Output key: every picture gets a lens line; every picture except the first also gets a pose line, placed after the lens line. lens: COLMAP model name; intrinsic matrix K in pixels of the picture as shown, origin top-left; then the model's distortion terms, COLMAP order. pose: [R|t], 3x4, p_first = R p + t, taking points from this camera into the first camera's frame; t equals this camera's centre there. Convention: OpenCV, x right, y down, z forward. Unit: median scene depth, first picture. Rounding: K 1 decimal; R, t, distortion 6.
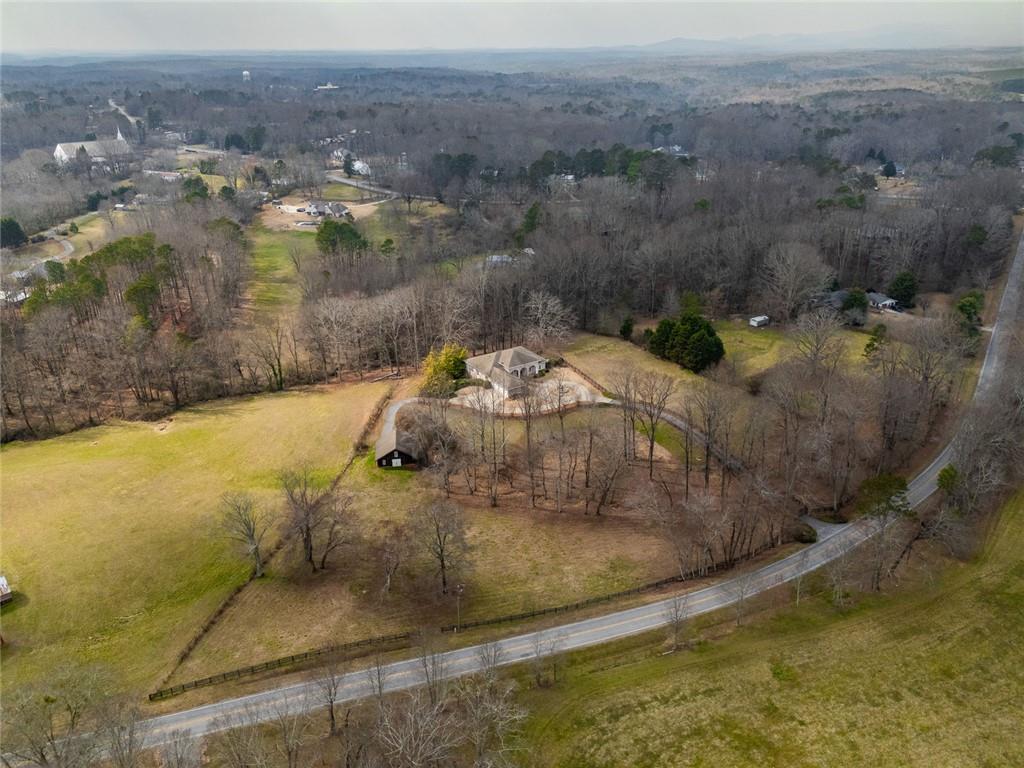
lens RADIAL K [[753.3, 0, 512.0], [0, 753.3, 384.0], [0, 0, 1]] dist [0.093121, -0.099958]
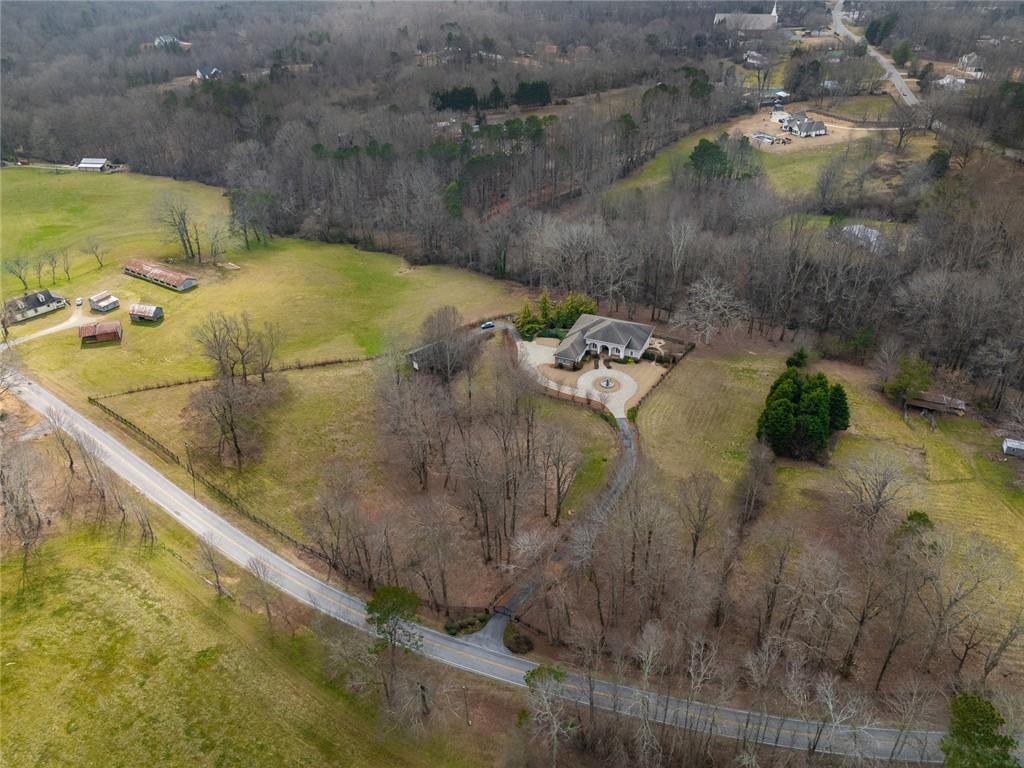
lens RADIAL K [[753.3, 0, 512.0], [0, 753.3, 384.0], [0, 0, 1]] dist [0.093121, -0.099958]
pose [[0.558496, 0.448131, -0.698041, 0.586031], [-0.332113, 0.891922, 0.306880, -0.213454], [0.760121, 0.060438, 0.646965, 0.311879]]
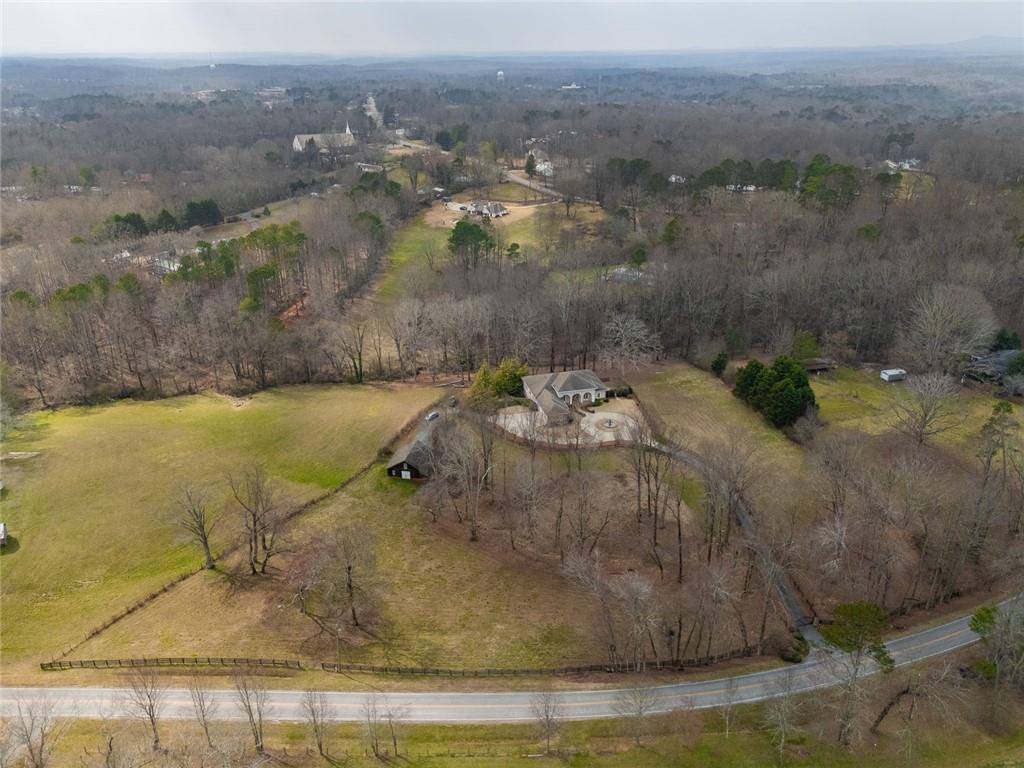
lens RADIAL K [[753.3, 0, 512.0], [0, 753.3, 384.0], [0, 0, 1]] dist [0.093121, -0.099958]
pose [[0.949394, 0.130391, -0.285742, 0.194680], [-0.130488, 0.991272, 0.018785, -0.039021], [0.285698, 0.019452, 0.958122, 0.084393]]
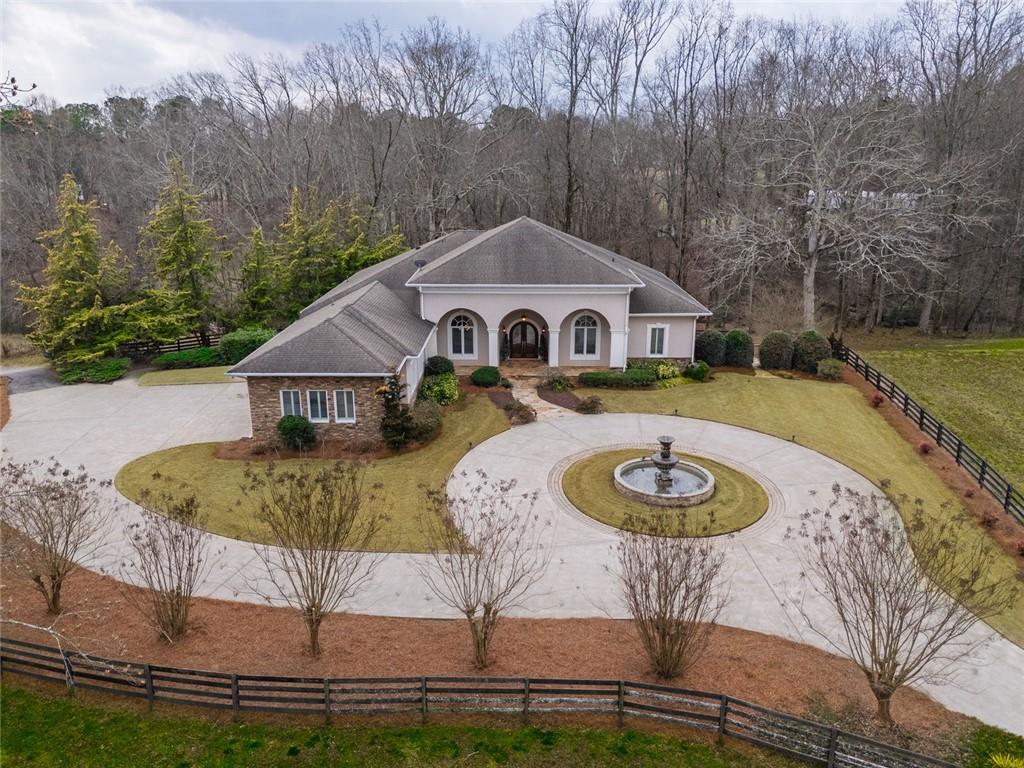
lens RADIAL K [[753.3, 0, 512.0], [0, 753.3, 384.0], [0, 0, 1]] dist [0.093121, -0.099958]
pose [[0.835797, 0.166998, -0.523025, 0.101691], [-0.228675, 0.971943, -0.055091, 0.004538], [0.499150, 0.165648, 0.850535, 0.818494]]
